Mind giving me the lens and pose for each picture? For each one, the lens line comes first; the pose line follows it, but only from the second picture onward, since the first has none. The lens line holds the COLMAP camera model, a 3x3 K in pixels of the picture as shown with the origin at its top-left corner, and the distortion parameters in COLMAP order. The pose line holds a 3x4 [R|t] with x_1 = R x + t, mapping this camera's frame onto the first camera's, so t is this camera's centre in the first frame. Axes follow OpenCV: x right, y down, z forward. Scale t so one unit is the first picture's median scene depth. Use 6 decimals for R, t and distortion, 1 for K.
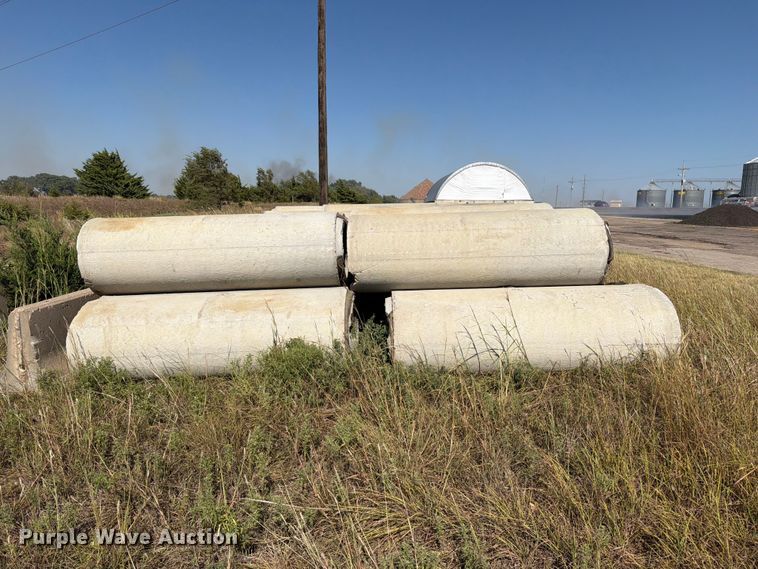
lens RADIAL K [[529.3, 0, 368.3], [0, 529.3, 285.2], [0, 0, 1]] dist [0.147071, -0.189757]
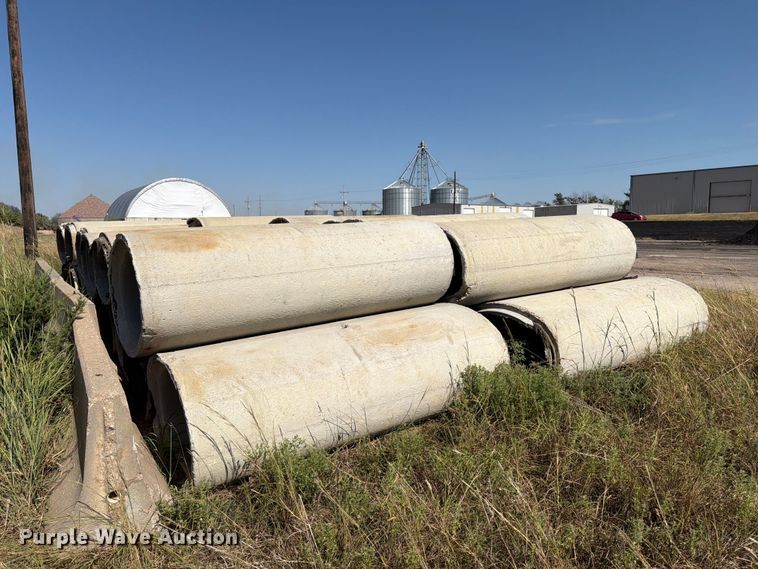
lens RADIAL K [[544.2, 0, 379.0], [0, 544.2, 284.5], [0, 0, 1]] dist [0.014602, -0.034312]
pose [[0.811910, -0.075874, 0.578830, -0.679205], [0.097909, 0.995172, -0.006886, -0.033356], [-0.575513, 0.062263, 0.815419, 0.333192]]
